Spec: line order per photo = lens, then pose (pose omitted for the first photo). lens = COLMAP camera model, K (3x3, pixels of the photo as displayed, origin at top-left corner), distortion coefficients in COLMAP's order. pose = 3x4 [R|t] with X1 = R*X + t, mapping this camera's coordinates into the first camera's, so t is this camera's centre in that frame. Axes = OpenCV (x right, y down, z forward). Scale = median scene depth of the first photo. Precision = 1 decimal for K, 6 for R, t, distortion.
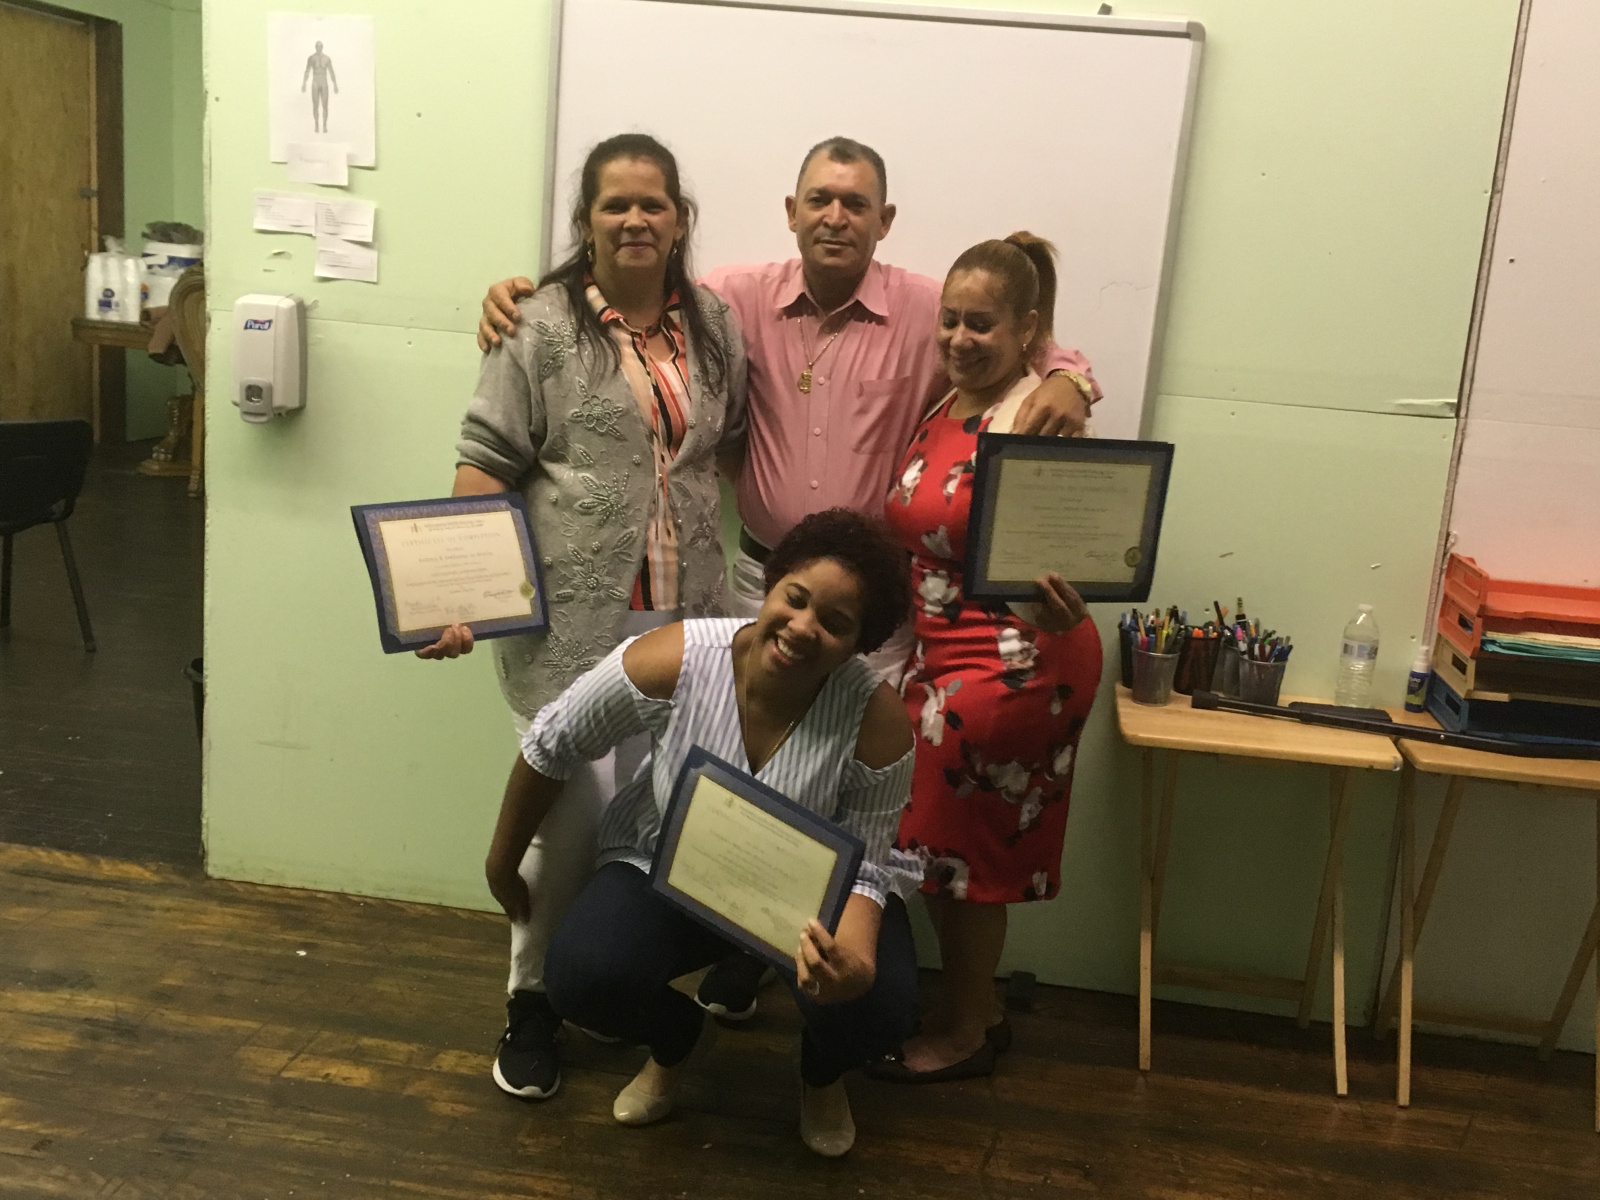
lens RADIAL K [[1645.8, 0, 823.2], [0, 1645.8, 582.3], [0, 0, 1]] dist [0.035140, 0.000000]
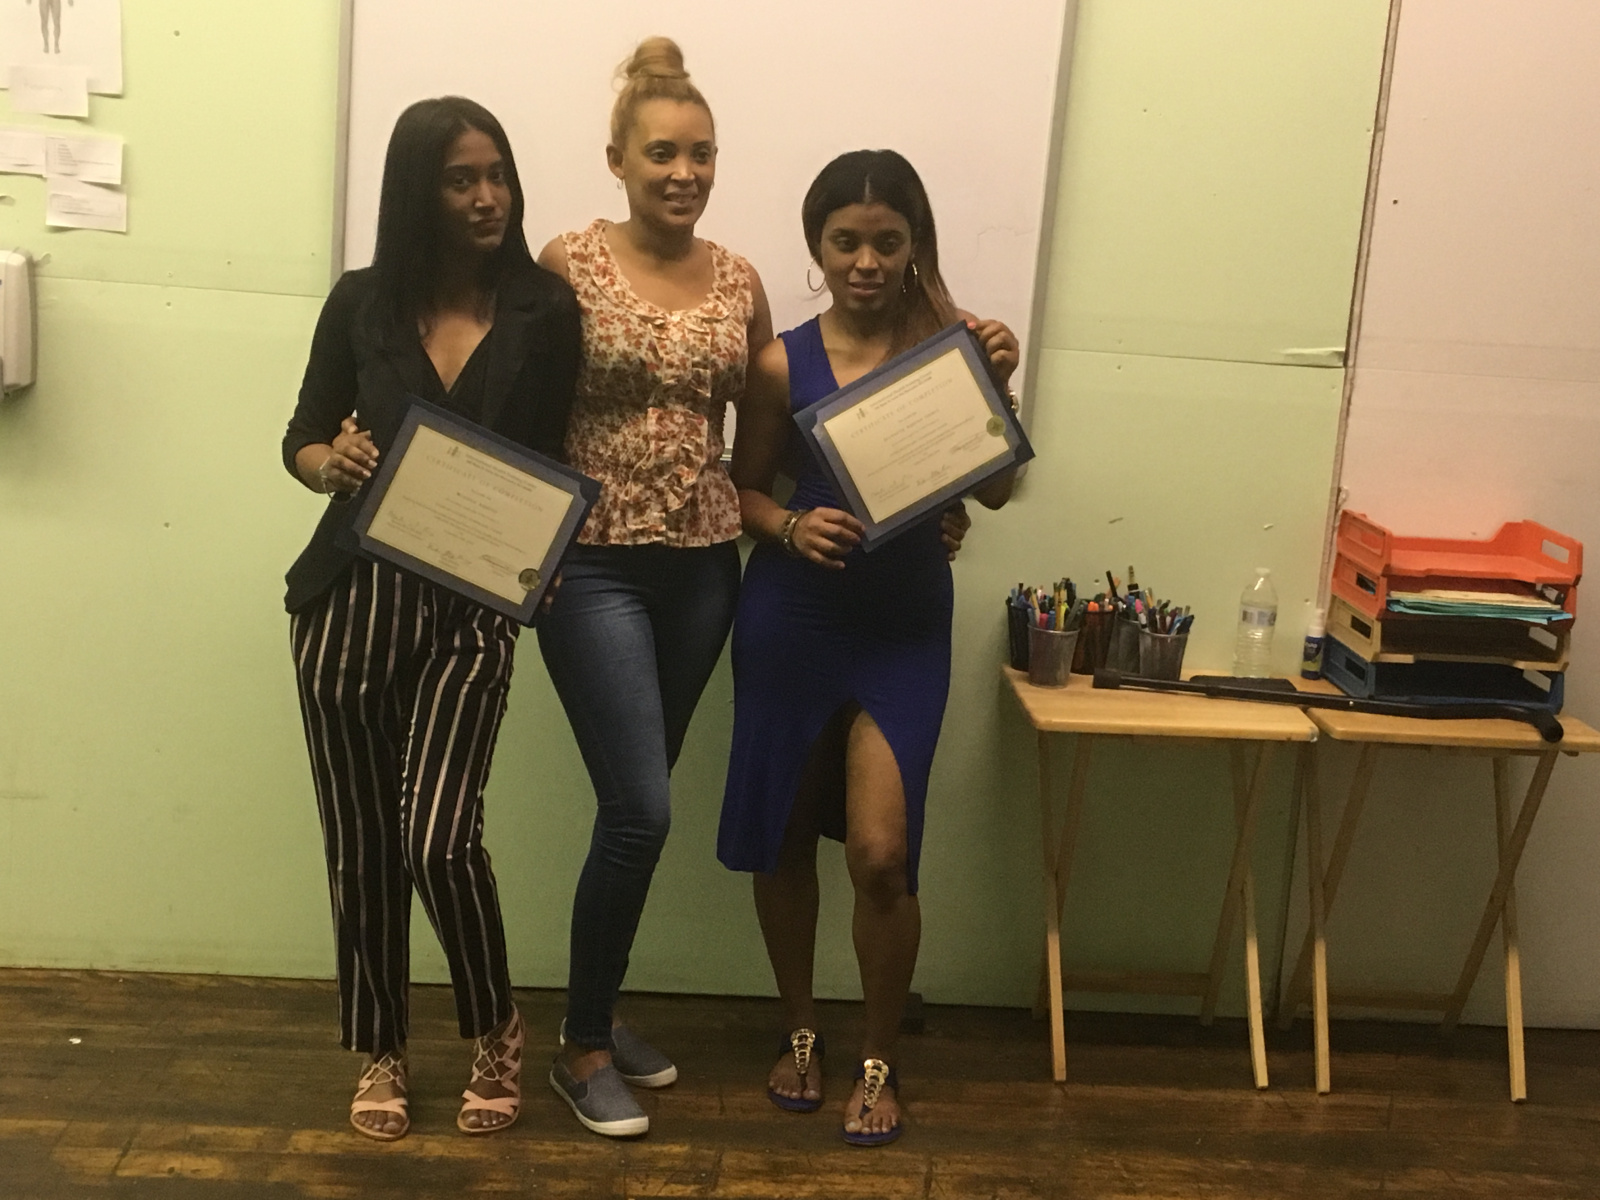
lens RADIAL K [[2127.3, 0, 812.4], [0, 2127.3, 582.5], [0, 0, 1]] dist [0.040195, 0.000000]
pose [[0.978658, -0.044617, 0.200595, -0.164471], [0.041992, 0.998968, 0.017322, -0.010079], [-0.201161, -0.008529, 0.979521, -0.135097]]
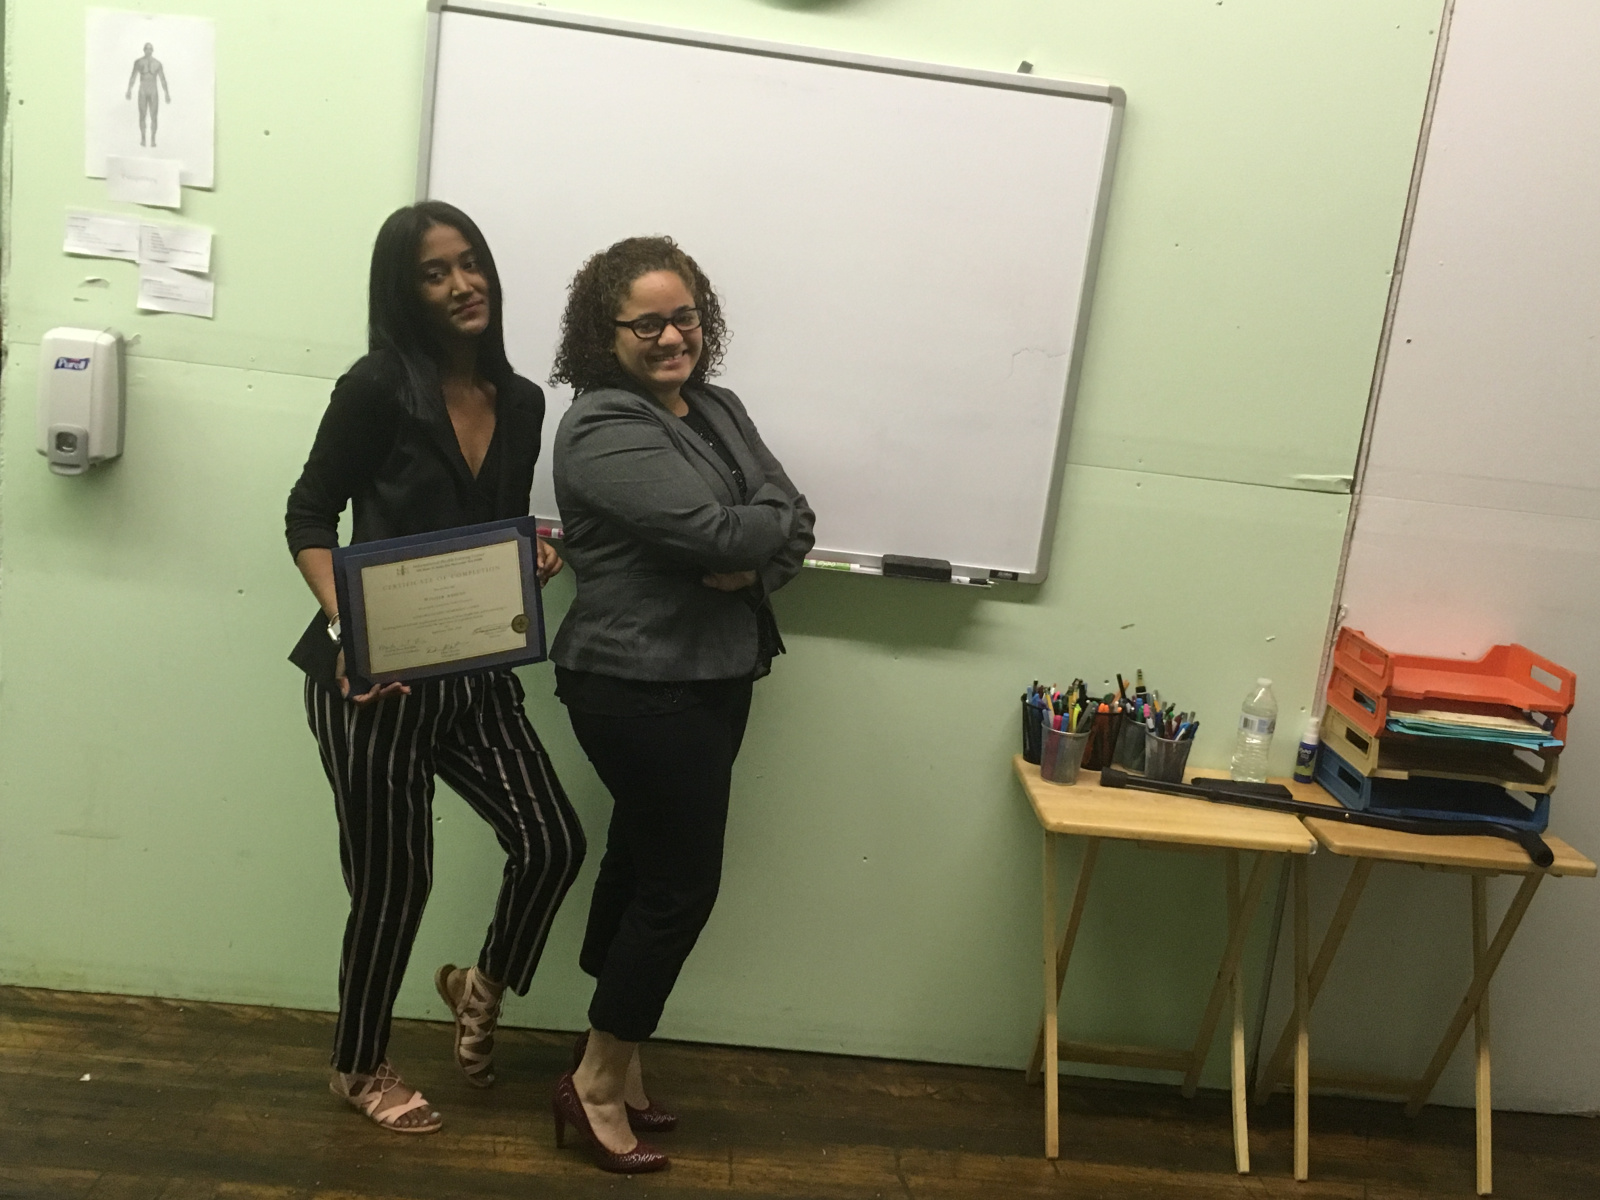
lens RADIAL K [[1645.8, 0, 809.1], [0, 1645.8, 583.7], [0, 0, 1]] dist [0.035140, 0.000000]
pose [[0.983229, 0.002186, 0.182364, -0.123561], [-0.005472, 0.999832, 0.017518, -0.059571], [-0.182295, -0.018222, 0.983075, 0.069488]]
